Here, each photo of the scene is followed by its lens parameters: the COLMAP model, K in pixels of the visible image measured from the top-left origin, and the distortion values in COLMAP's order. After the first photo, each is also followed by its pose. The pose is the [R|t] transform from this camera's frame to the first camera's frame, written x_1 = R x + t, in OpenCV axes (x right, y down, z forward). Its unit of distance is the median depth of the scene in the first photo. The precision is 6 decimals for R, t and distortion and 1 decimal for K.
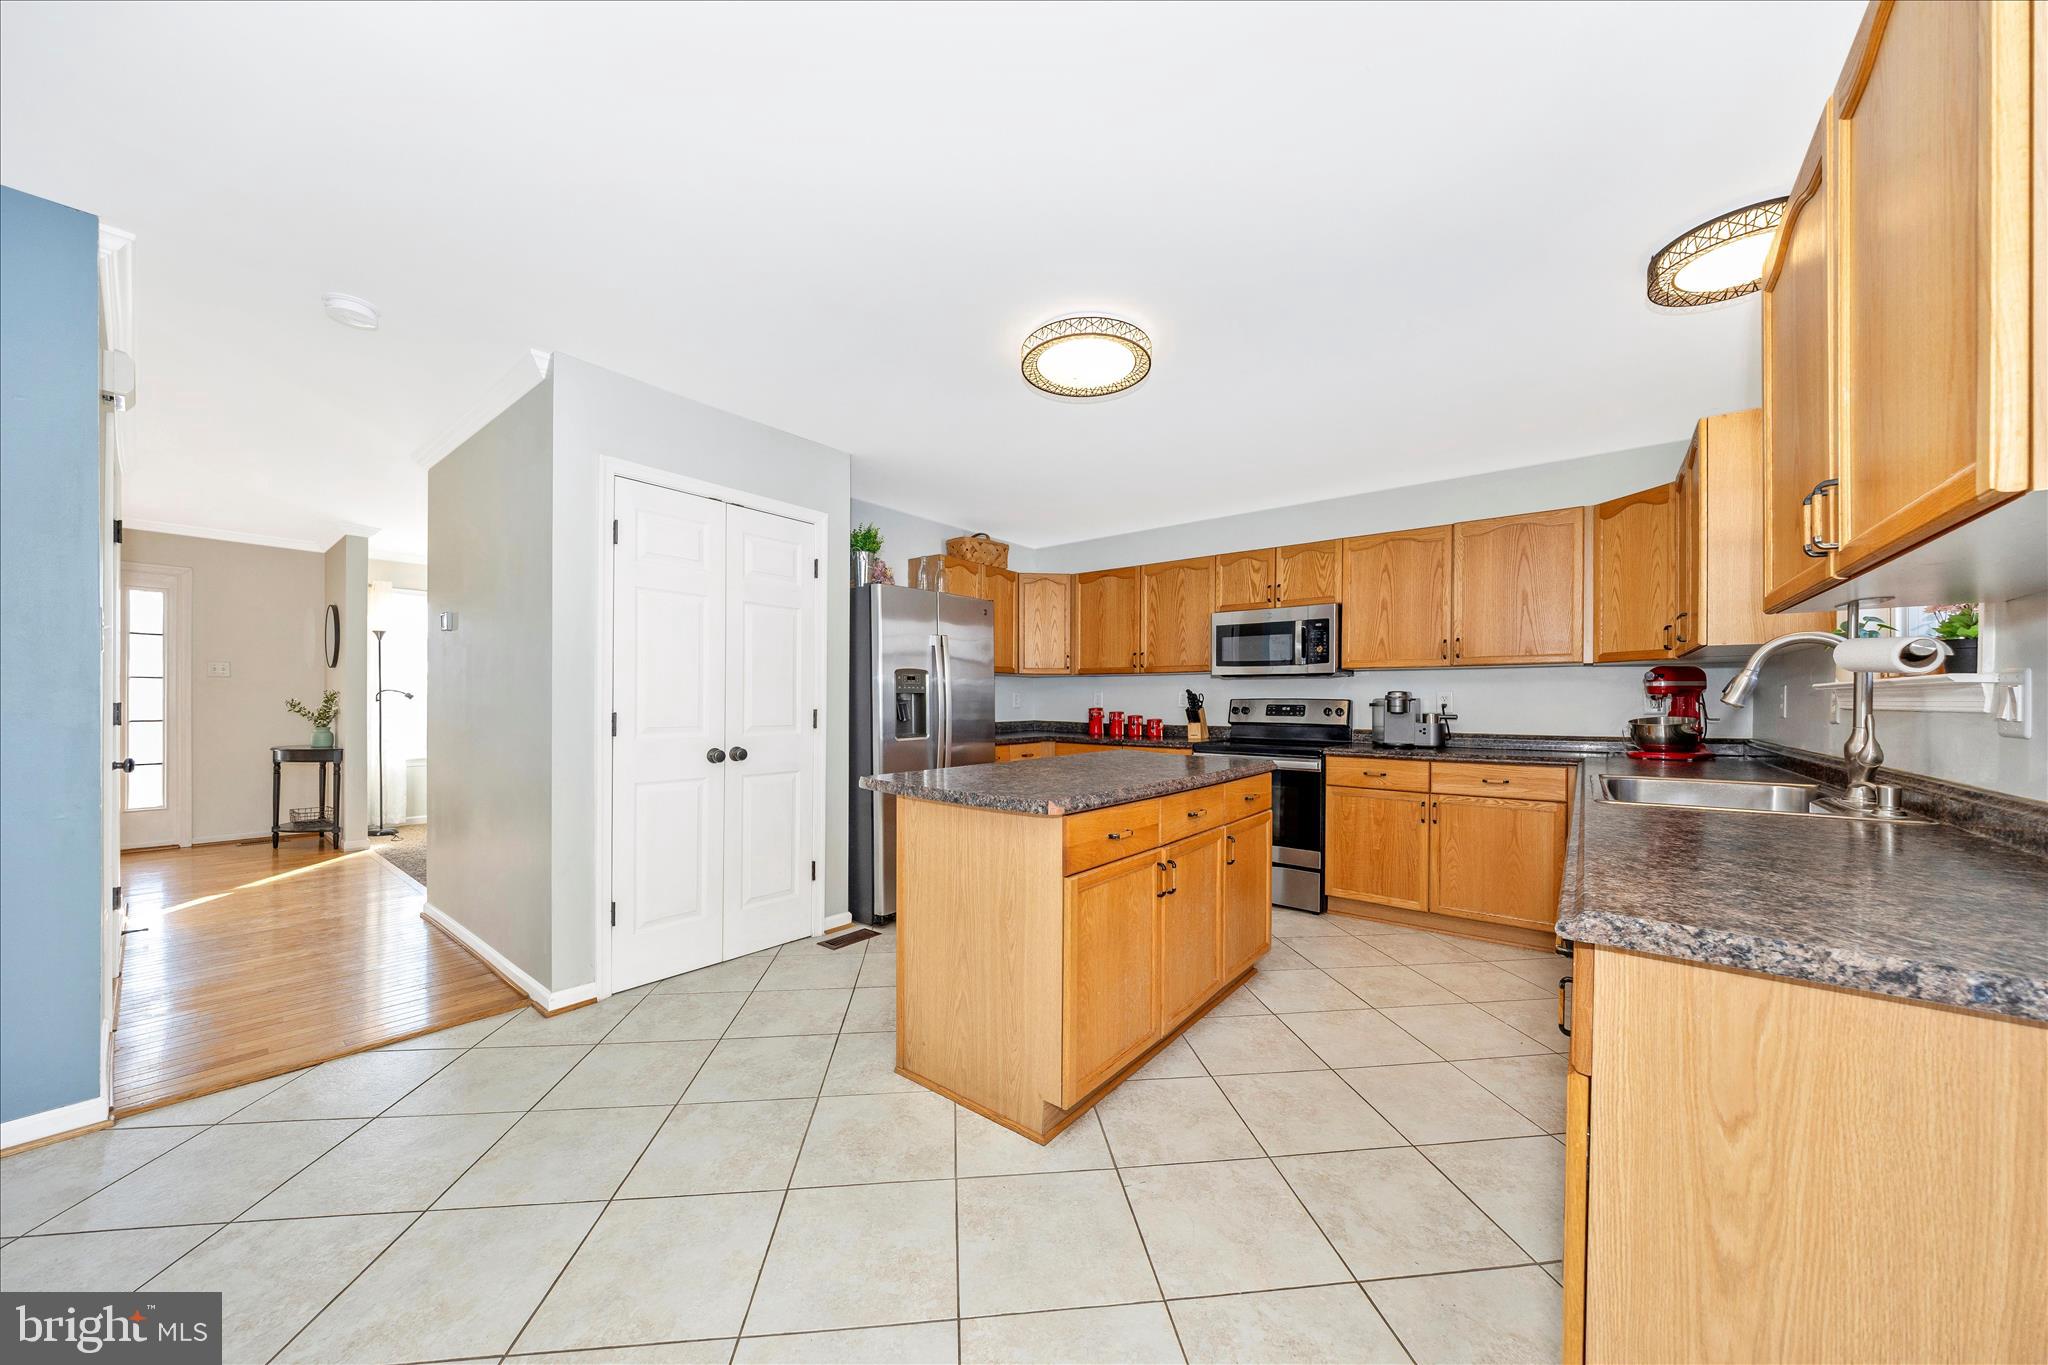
lens RADIAL K [[708.6, 0, 981.9], [0, 708.6, 683.8], [0, 0, 1]] dist [-0.000288, -0.000022]
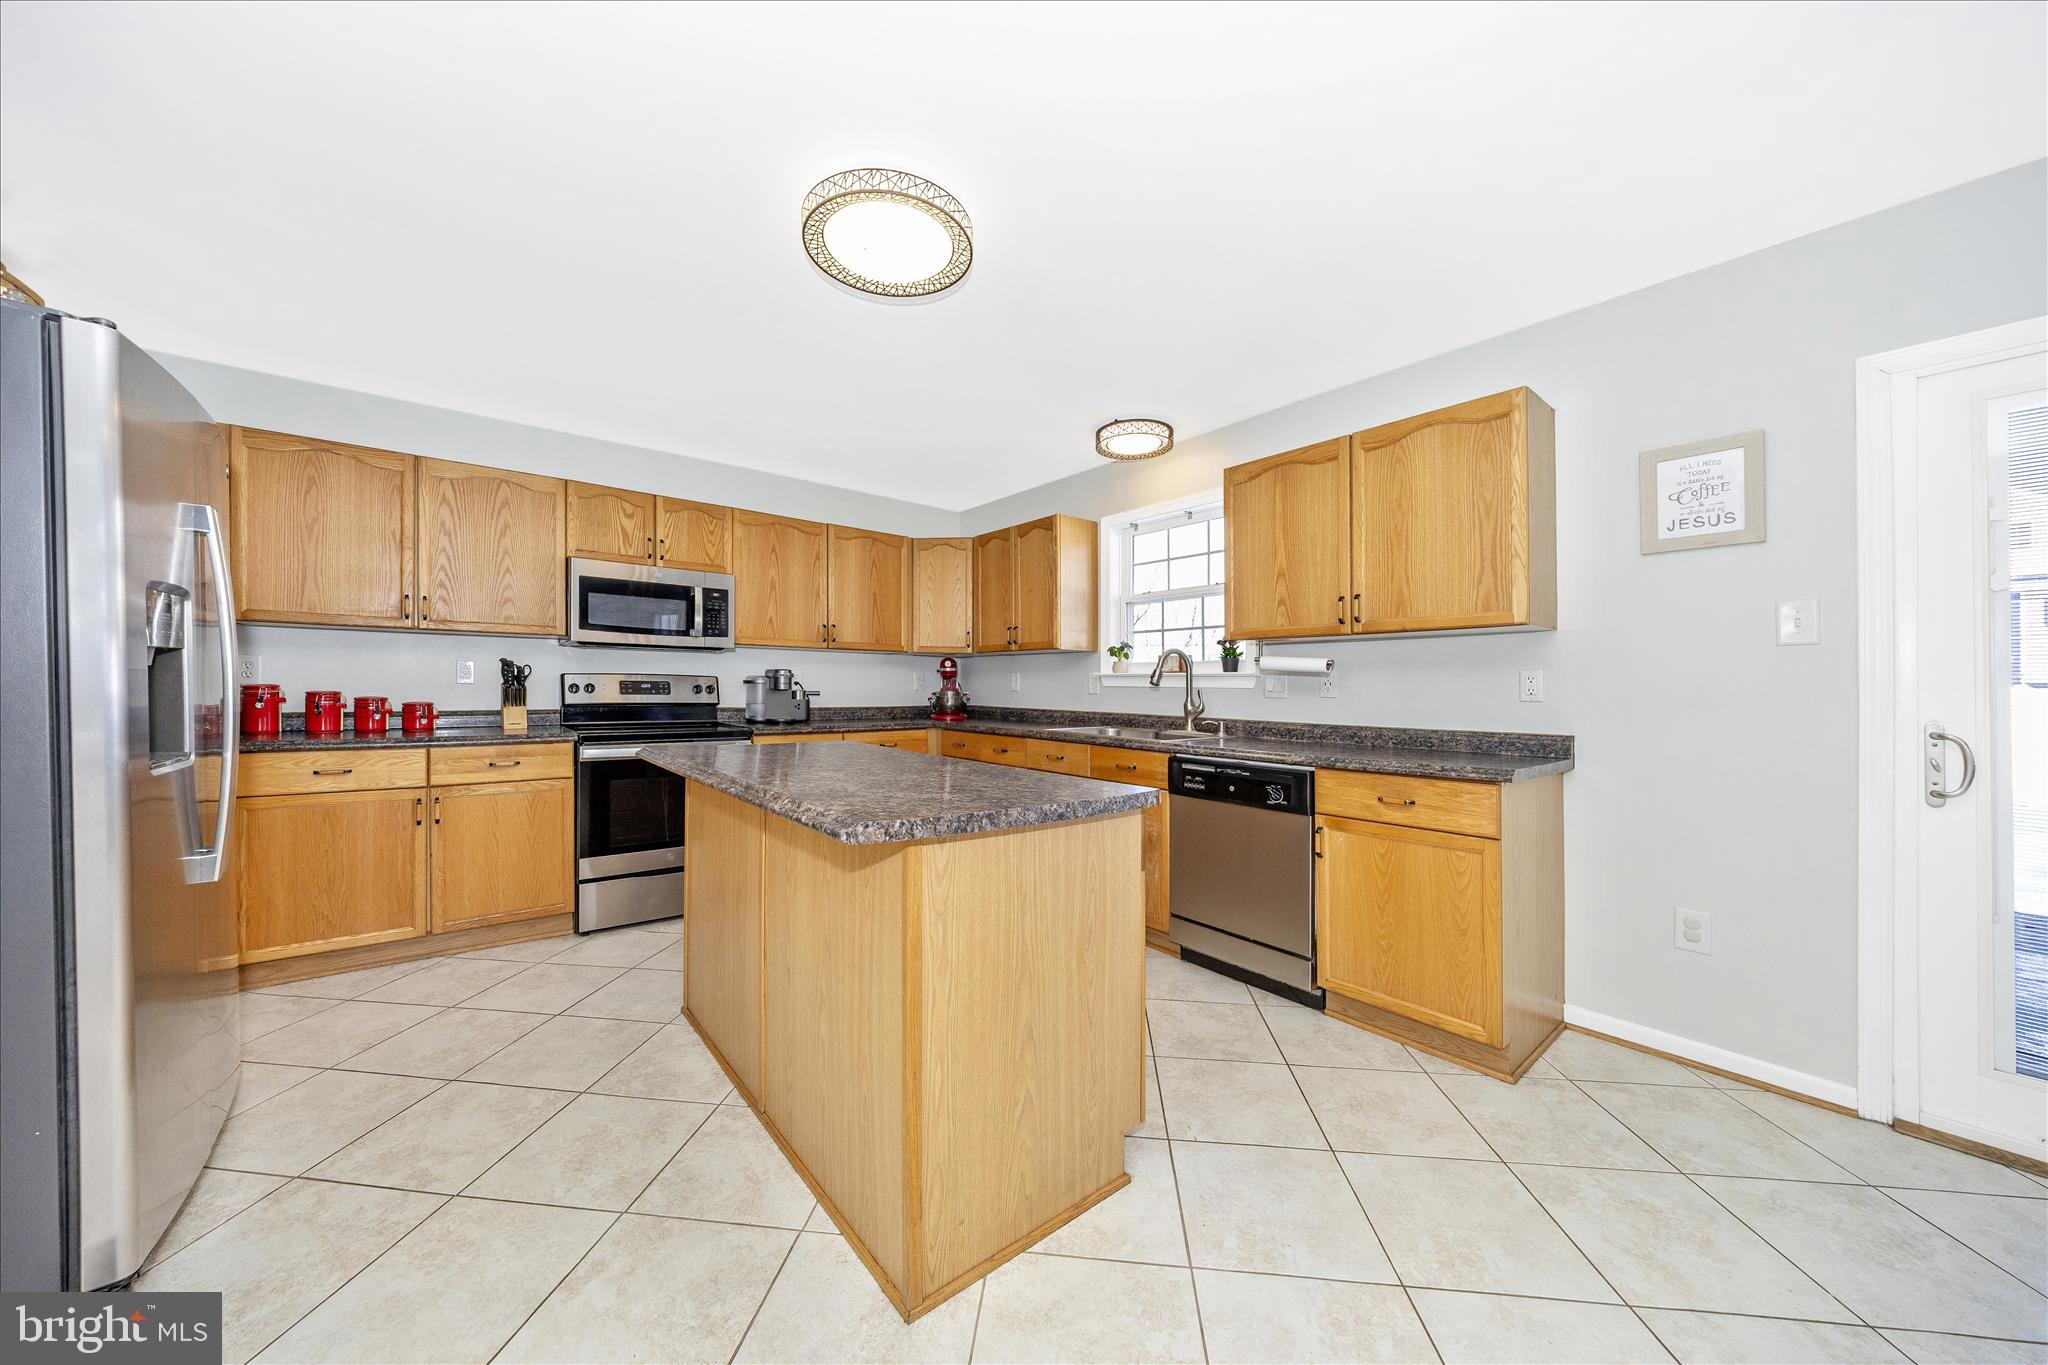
lens RADIAL K [[708.6, 0, 1028.5], [0, 708.6, 676.8], [0, 0, 1]] dist [-0.000288, -0.000022]
pose [[0.173724, 0.012472, 0.984715, -0.351082], [-0.036292, 0.999322, -0.006254, 0.013665], [-0.984125, -0.034651, 0.174059, 0.428607]]
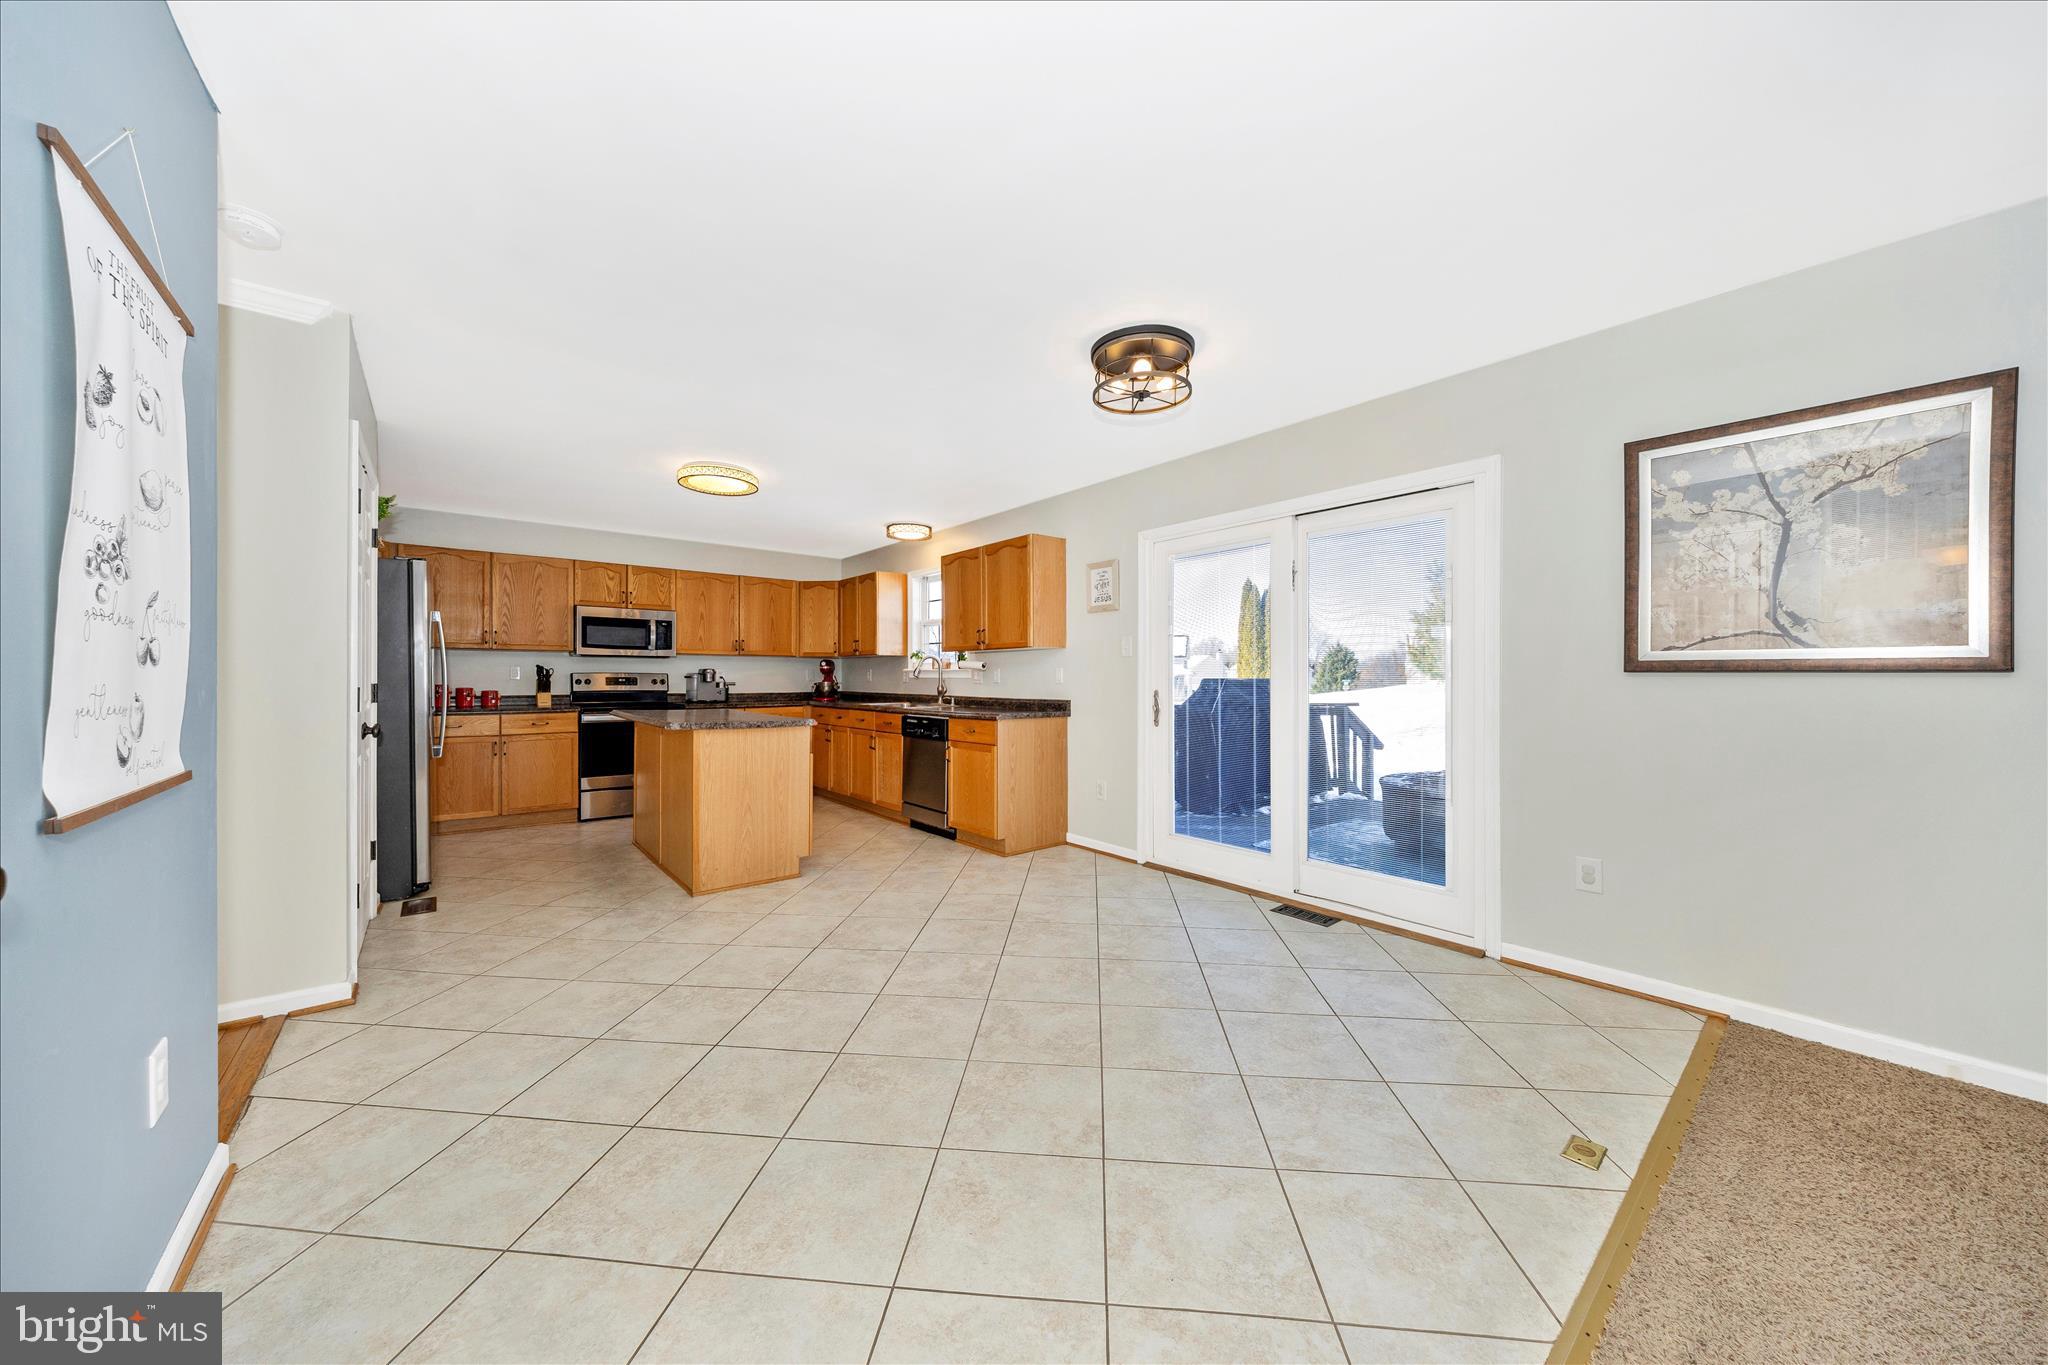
lens RADIAL K [[708.6, 0, 1026.2], [0, 708.6, 655.5], [0, 0, 1]] dist [-0.000288, -0.000022]
pose [[0.179379, 0.029142, 0.983348, -0.852904], [-0.026796, 0.999335, -0.024728, 0.000157], [-0.983415, -0.021914, 0.180041, -0.031647]]
